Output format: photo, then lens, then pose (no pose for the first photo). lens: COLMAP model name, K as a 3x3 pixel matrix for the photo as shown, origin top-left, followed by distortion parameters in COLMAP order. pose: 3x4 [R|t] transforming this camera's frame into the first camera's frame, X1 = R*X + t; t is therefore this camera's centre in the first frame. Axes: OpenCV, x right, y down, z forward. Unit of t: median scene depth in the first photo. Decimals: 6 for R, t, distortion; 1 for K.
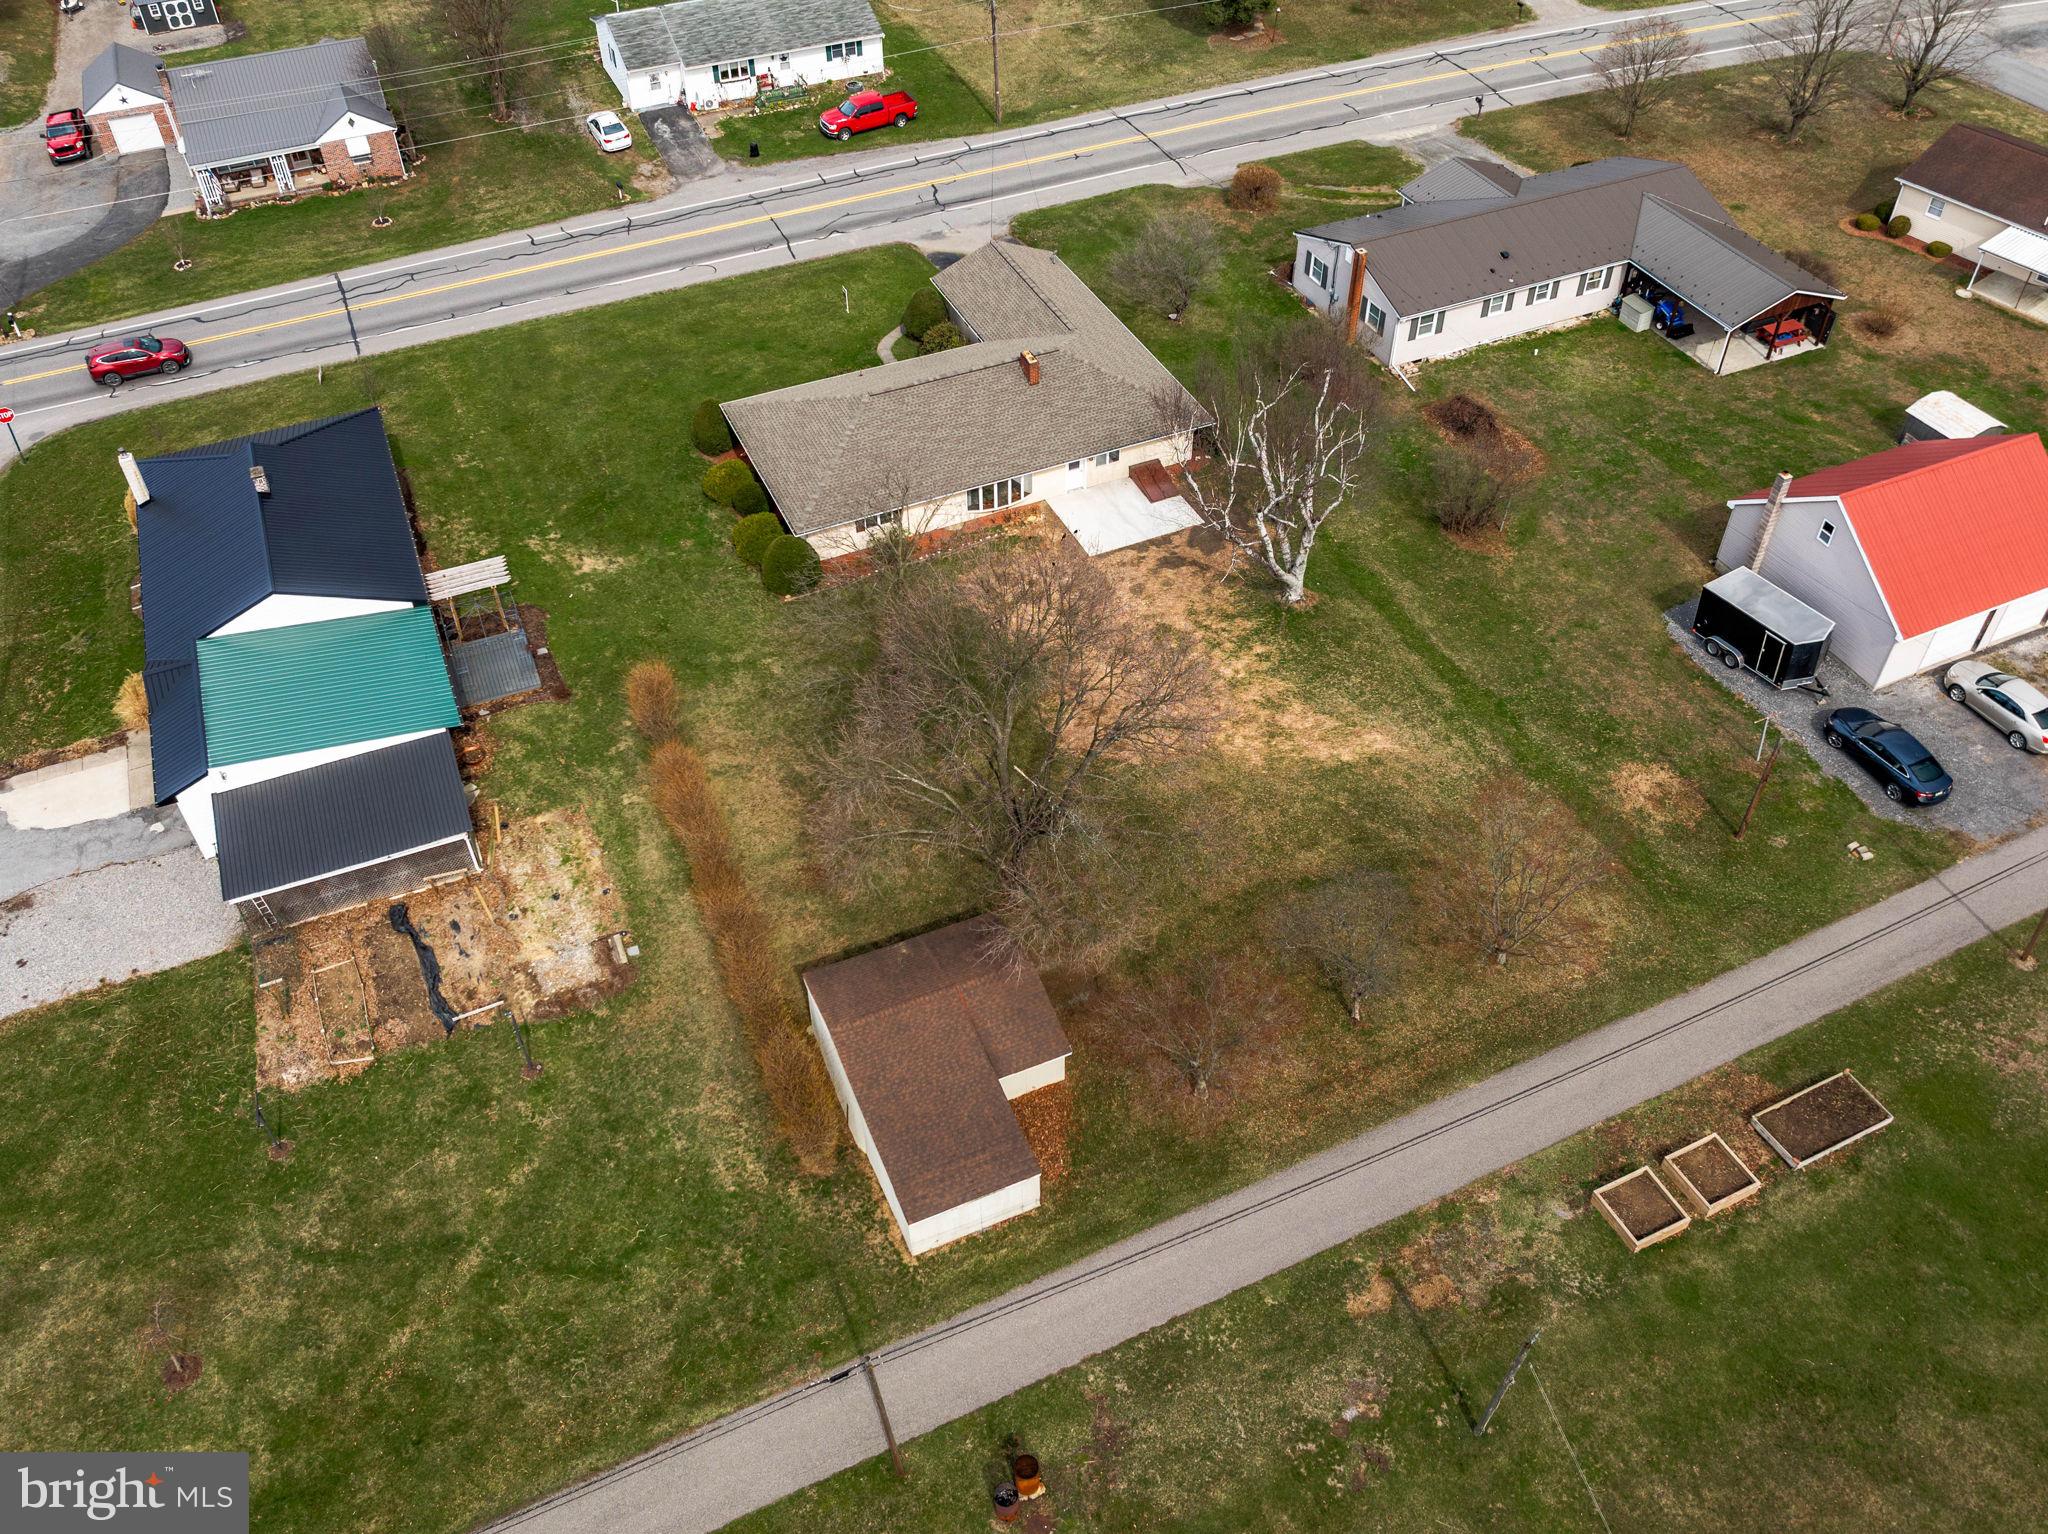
lens RADIAL K [[1513.7, 0, 1024.0], [0, 1513.7, 767.0], [0, 0, 1]] dist [-0.003082, -0.001377]
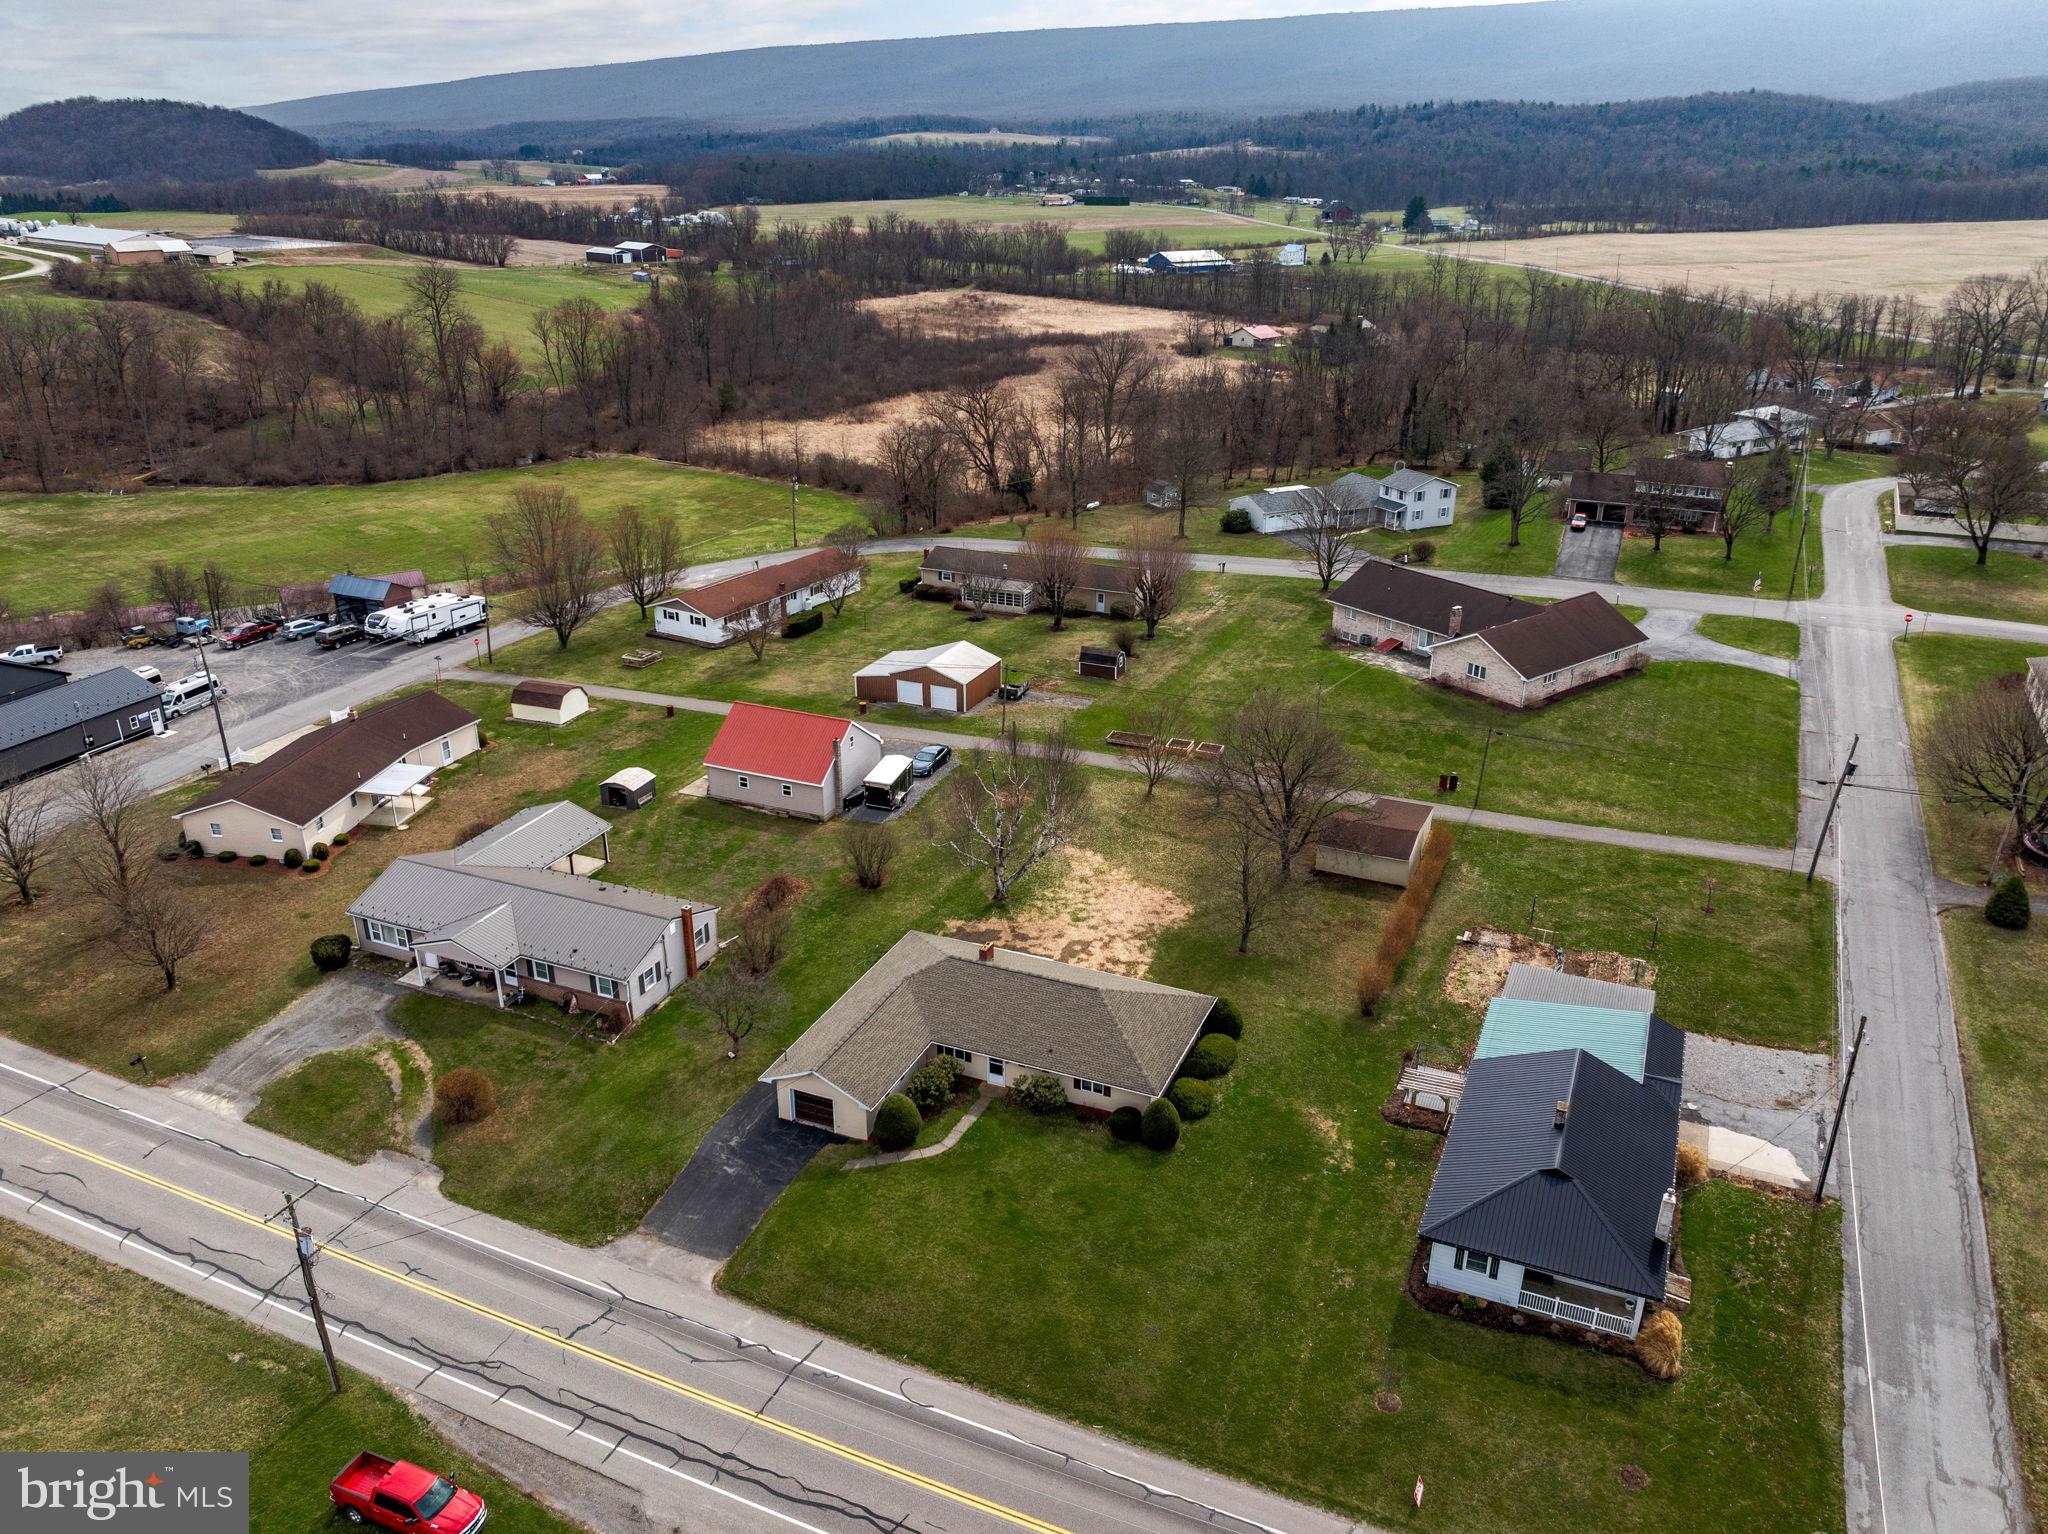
lens RADIAL K [[1513.7, 0, 1024.0], [0, 1513.7, 767.0], [0, 0, 1]] dist [-0.003082, -0.001377]
pose [[-0.665411, -0.288664, 0.688405, -0.750445], [0.545970, 0.440702, 0.712530, -1.075830], [-0.509064, 0.849973, -0.135646, 0.883956]]
